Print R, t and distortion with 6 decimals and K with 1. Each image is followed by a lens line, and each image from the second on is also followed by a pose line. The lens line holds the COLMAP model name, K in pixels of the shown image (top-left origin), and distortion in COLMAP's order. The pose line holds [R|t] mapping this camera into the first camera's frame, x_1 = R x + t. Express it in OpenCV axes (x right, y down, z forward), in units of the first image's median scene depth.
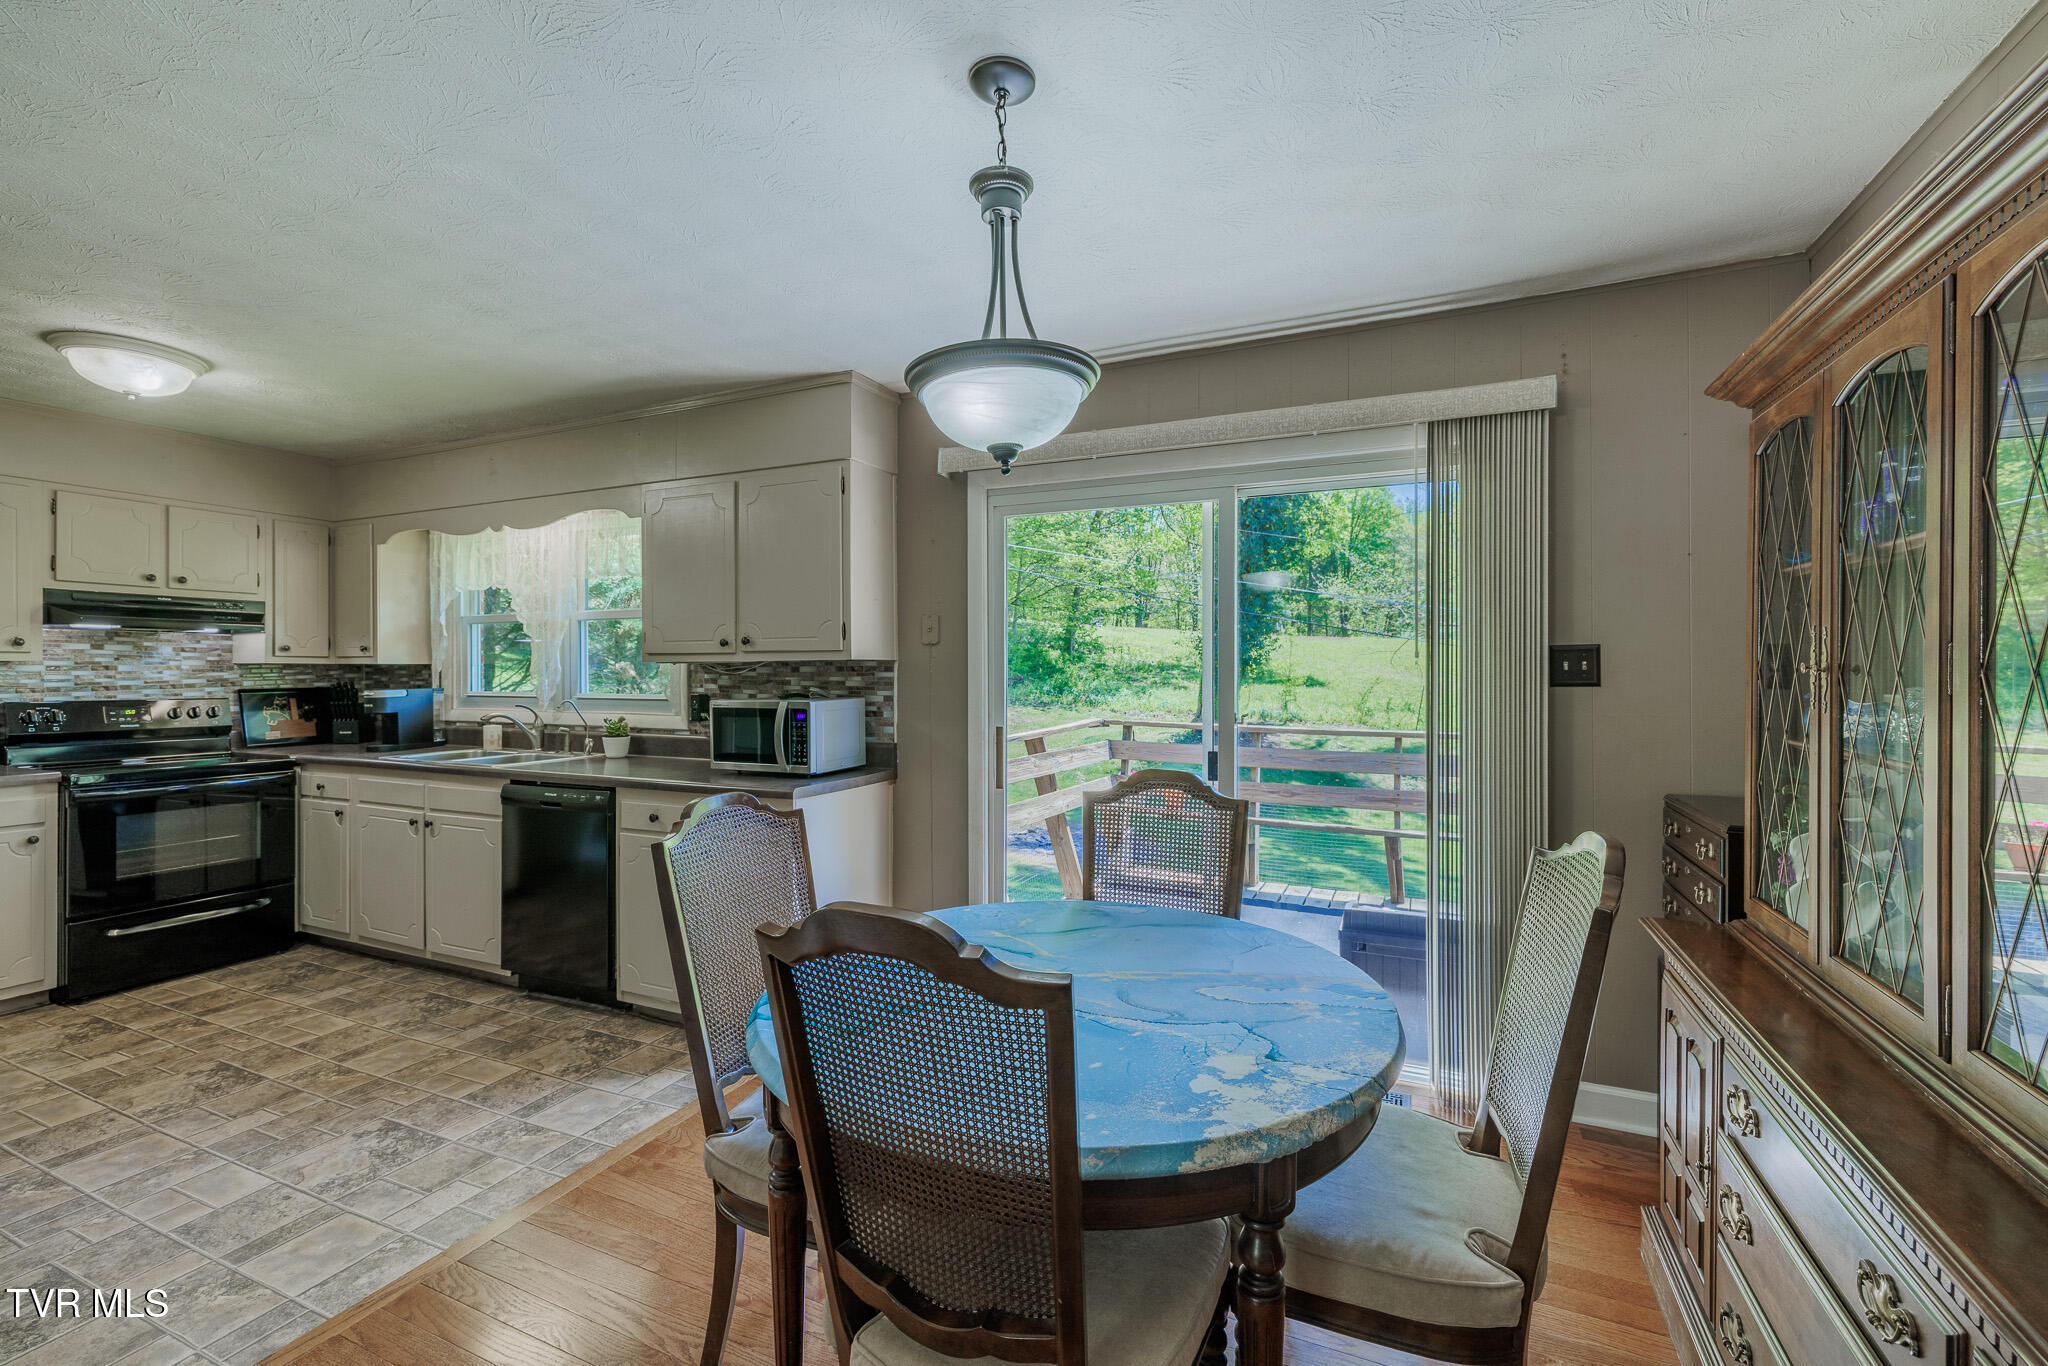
lens RADIAL K [[863.9, 0, 1025.8], [0, 863.9, 670.2], [0, 0, 1]] dist [0.000936, -0.000022]
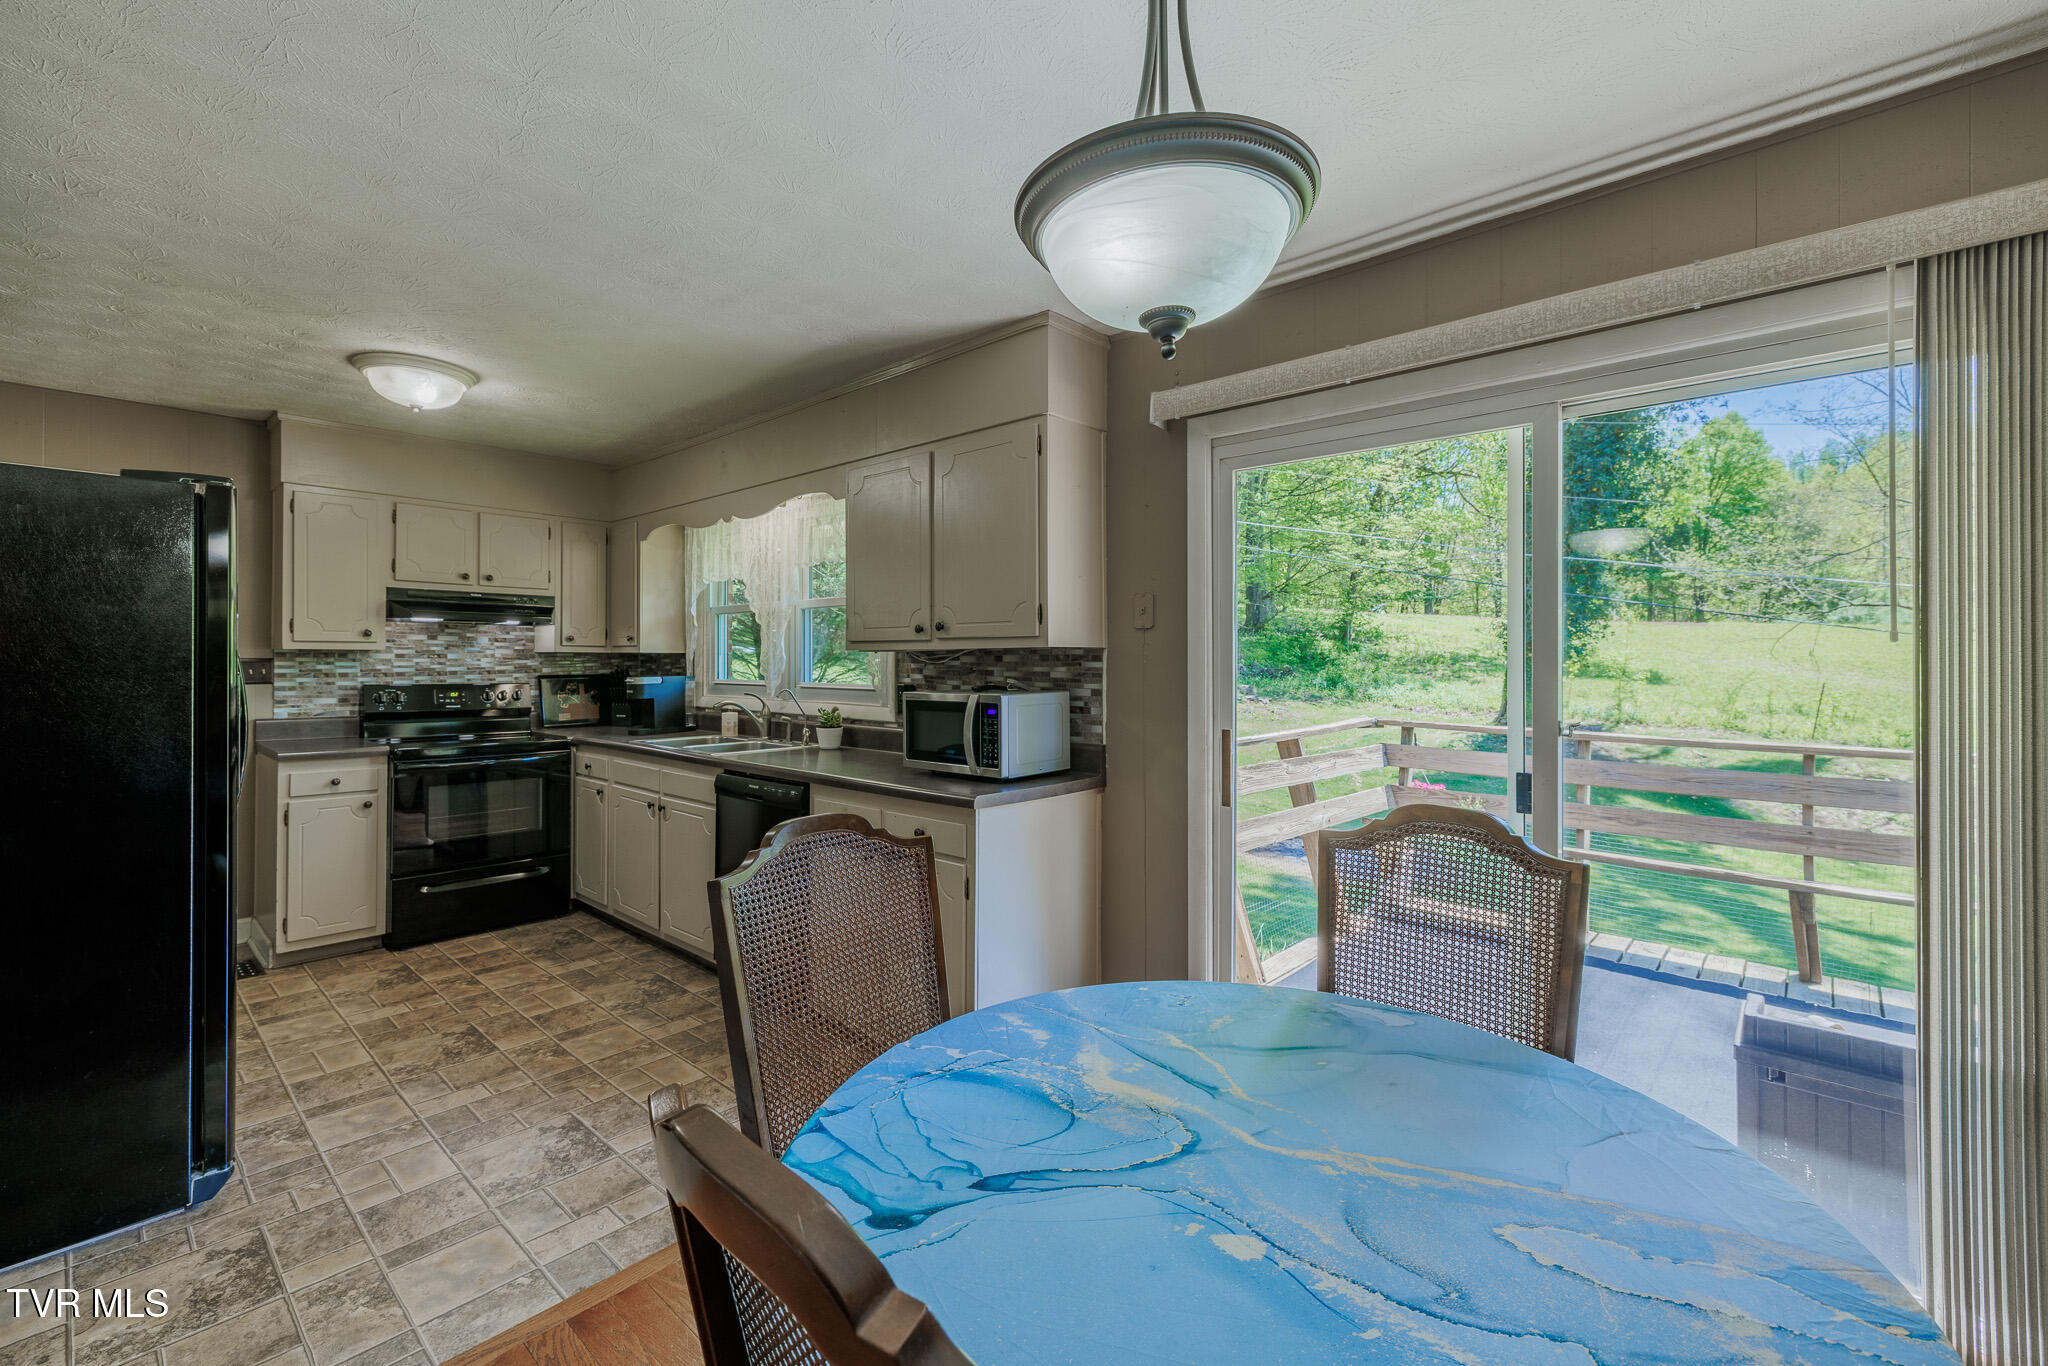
lens RADIAL K [[865.3, 0, 1020.7], [0, 865.3, 655.3], [0, 0, 1]] dist [-0.000779, 0.000120]
pose [[0.952073, 0.001037, -0.305870, 0.028848], [-0.003036, 0.999977, -0.006060, 0.001047], [0.305857, 0.006698, 0.952054, 0.142220]]
